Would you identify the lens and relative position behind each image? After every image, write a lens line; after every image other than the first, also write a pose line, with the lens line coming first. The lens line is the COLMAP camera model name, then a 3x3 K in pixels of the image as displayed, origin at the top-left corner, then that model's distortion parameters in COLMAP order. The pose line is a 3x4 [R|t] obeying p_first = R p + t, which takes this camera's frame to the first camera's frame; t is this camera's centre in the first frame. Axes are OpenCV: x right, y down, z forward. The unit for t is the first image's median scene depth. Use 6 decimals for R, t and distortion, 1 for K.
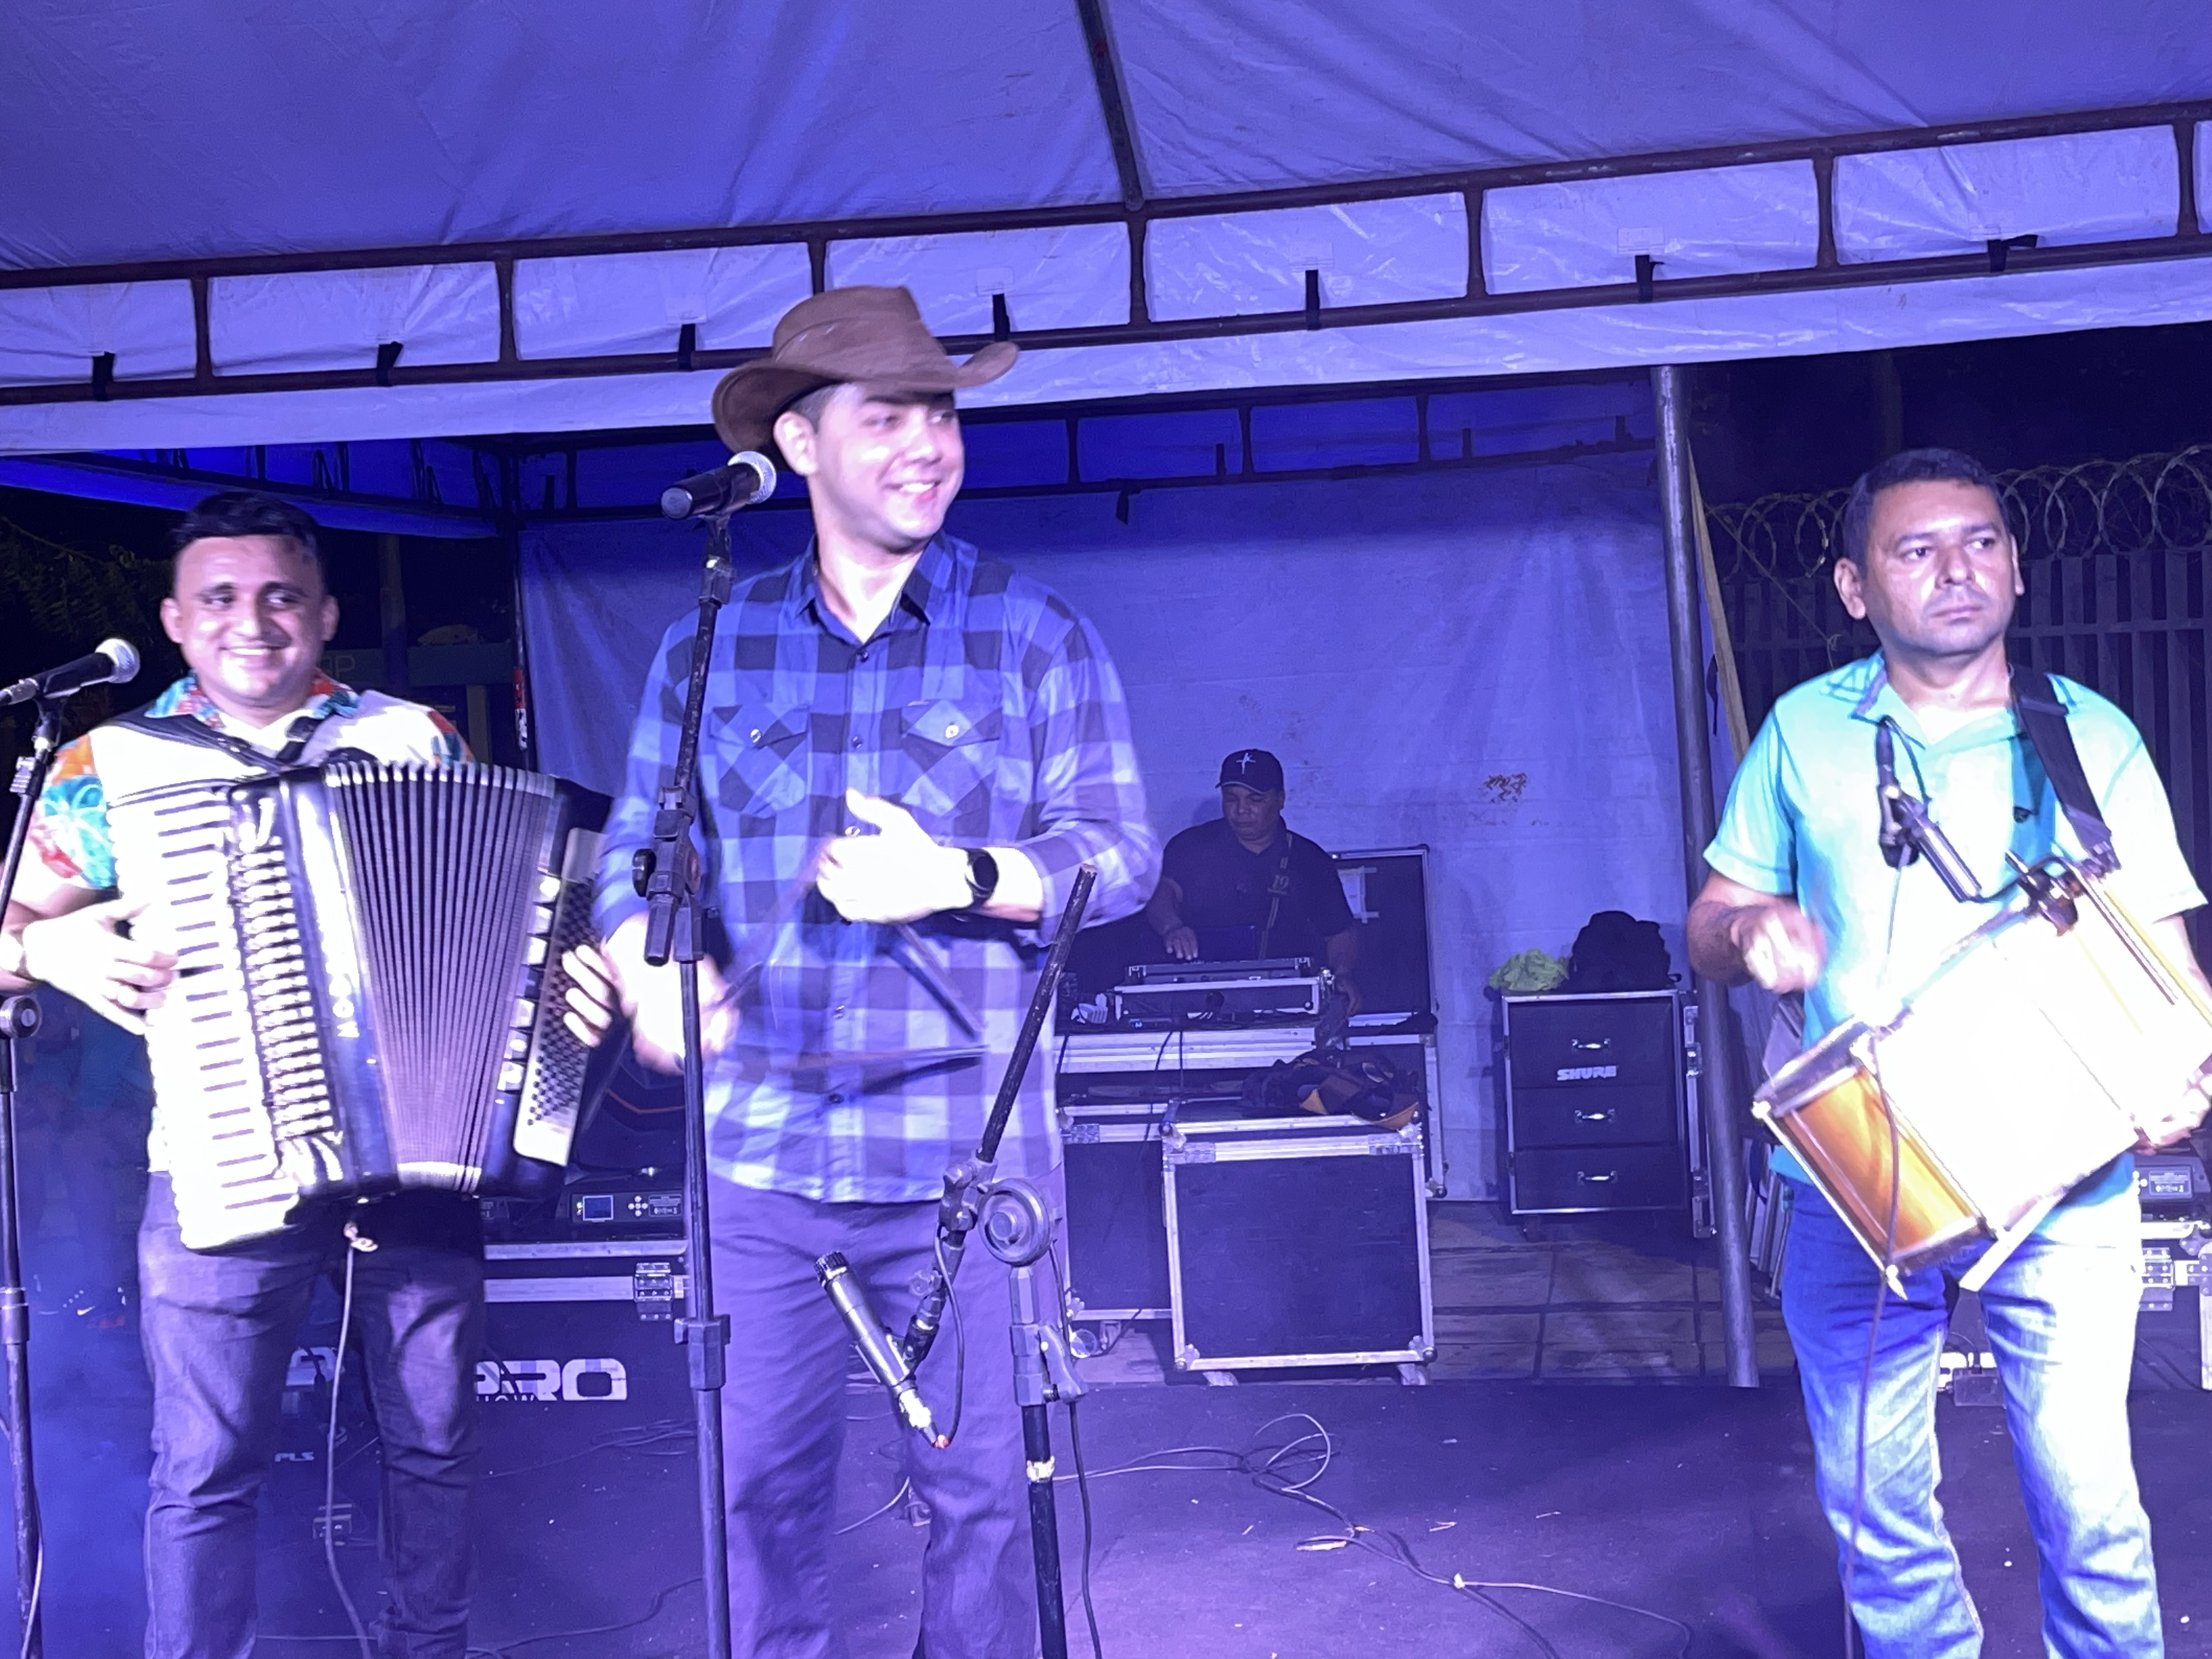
lens RADIAL K [[3103.3, 0, 1107.4], [0, 3103.3, 927.1], [0, 0, 1]] dist [0.284616, -0.000236]
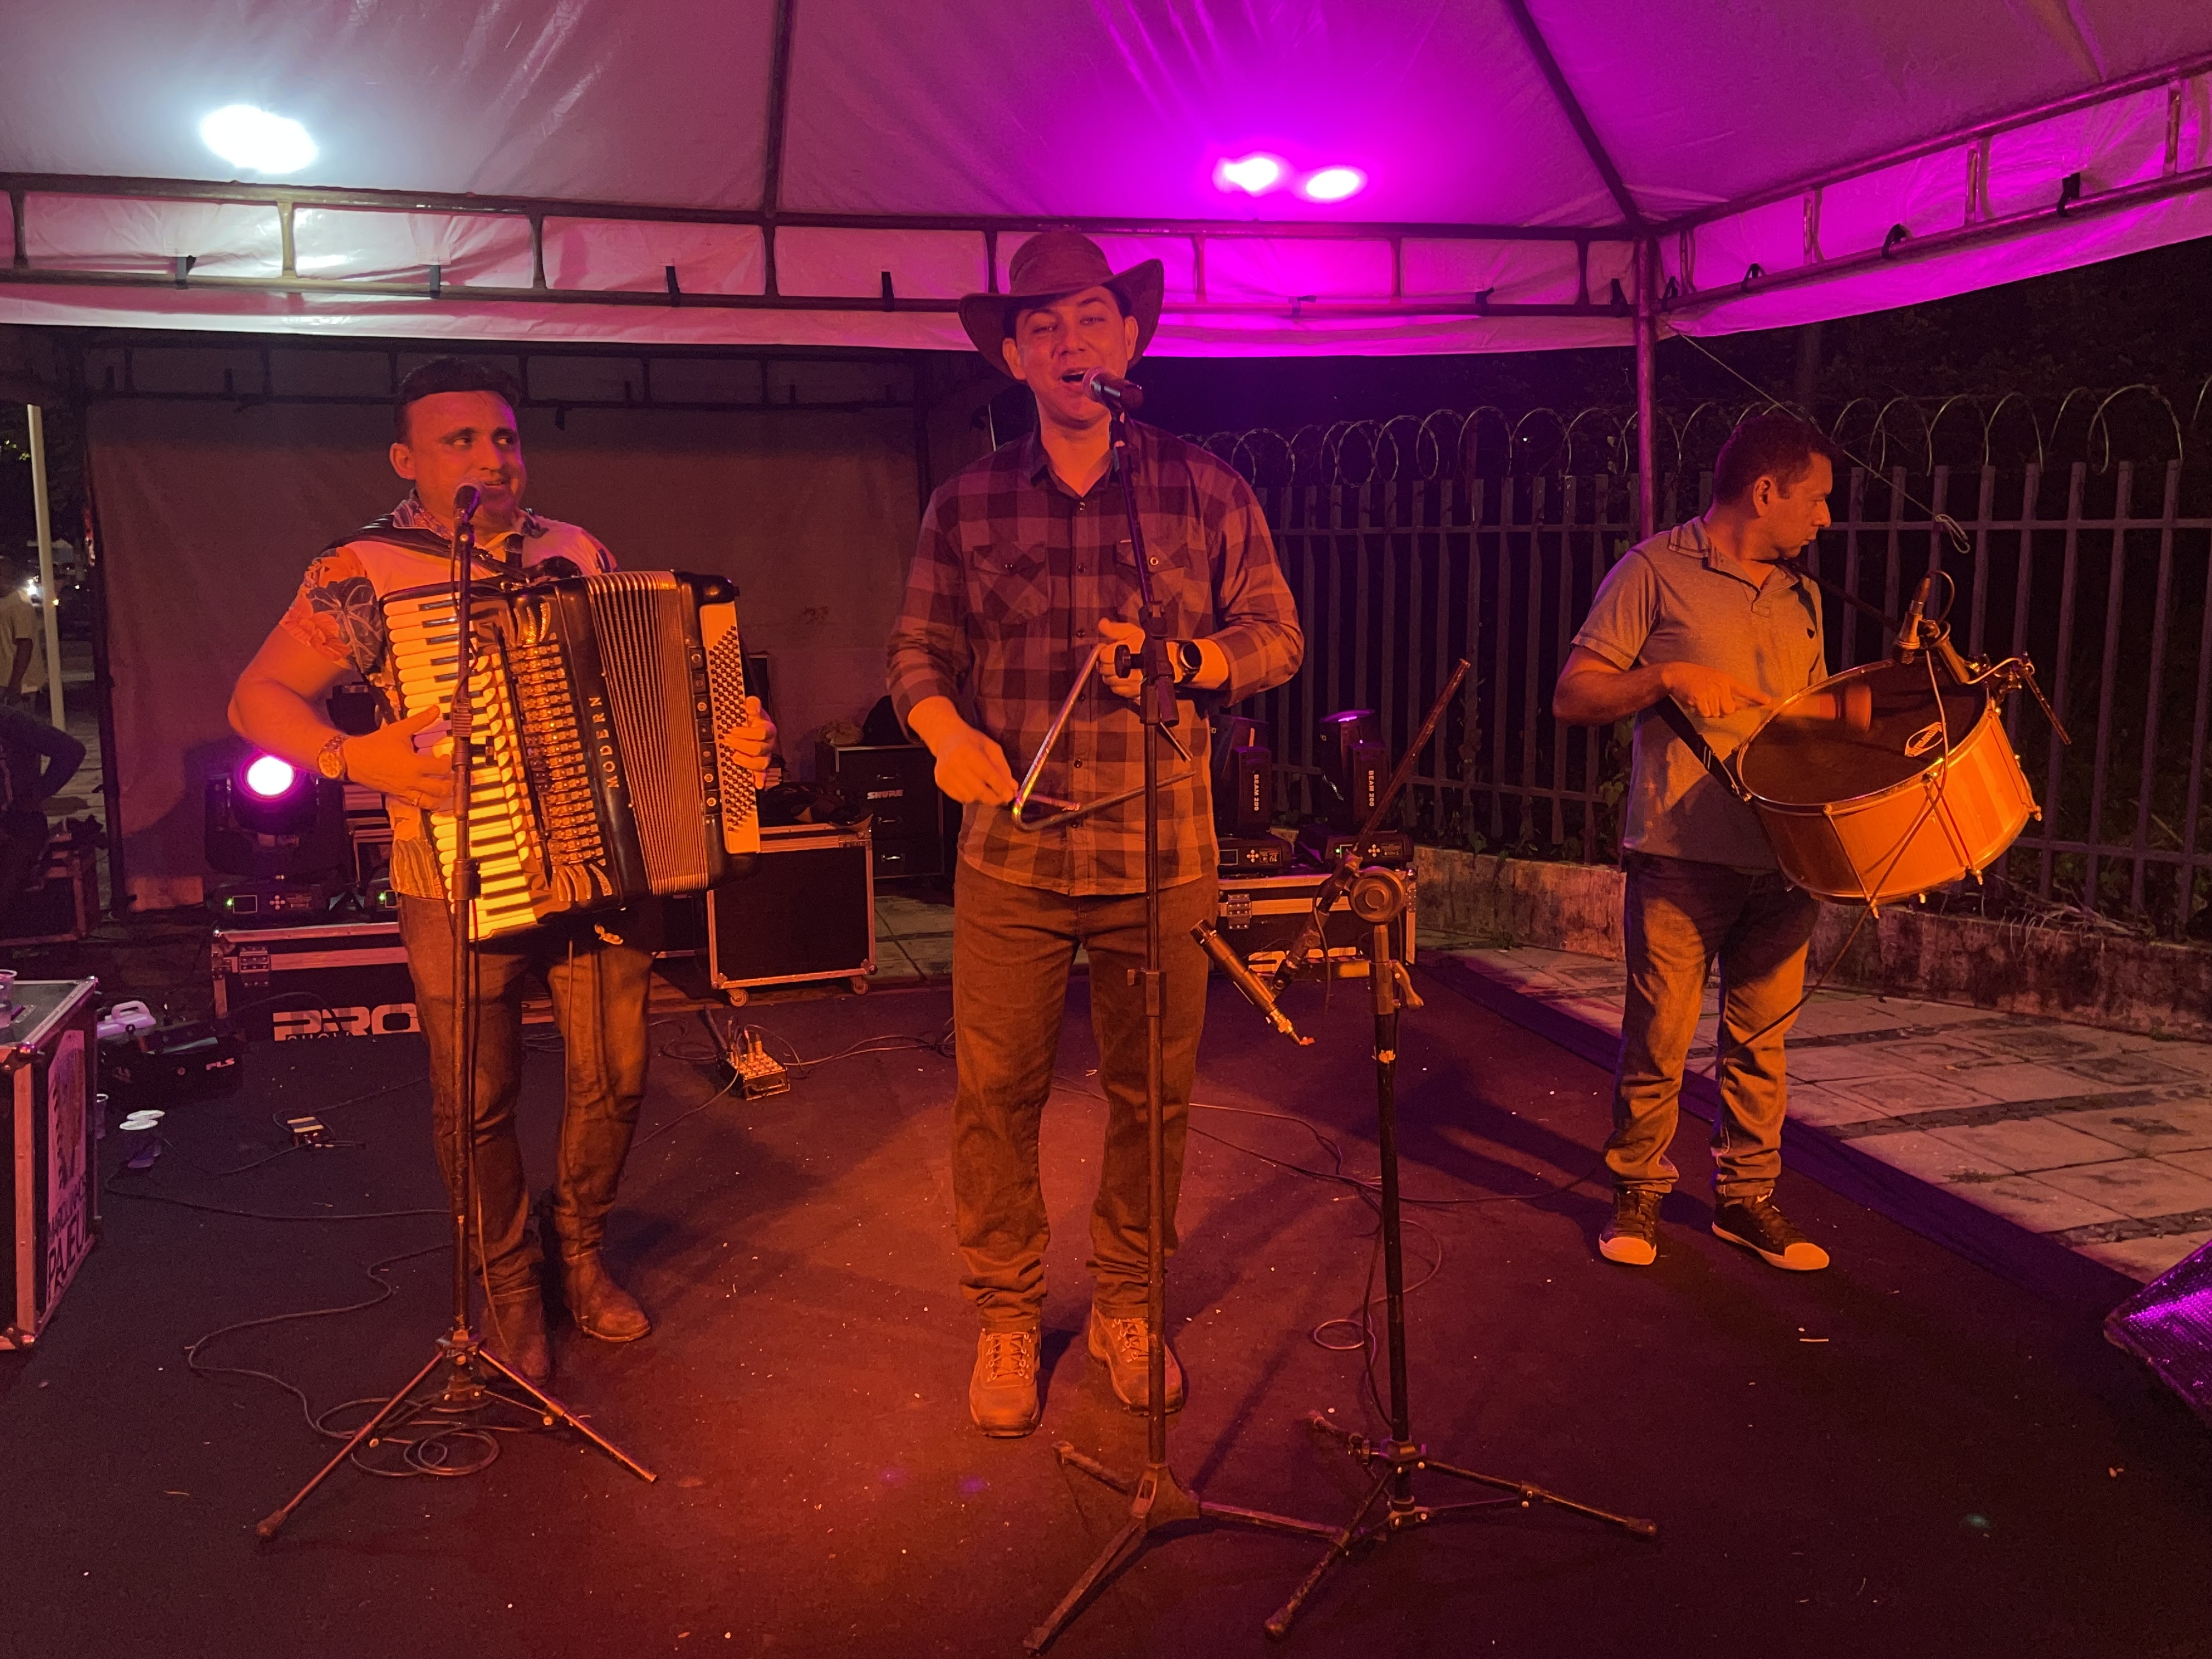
lens RADIAL K [[1895.6, 0, 1106.0], [0, 1895.6, 829.5], [0, 0, 1]] dist [0.006287, 0.191766]
pose [[0.917399, -0.022522, 0.397330, -0.209093], [-0.003323, 0.997929, 0.064238, 0.002569], [-0.397954, -0.060252, 0.915425, 0.091892]]
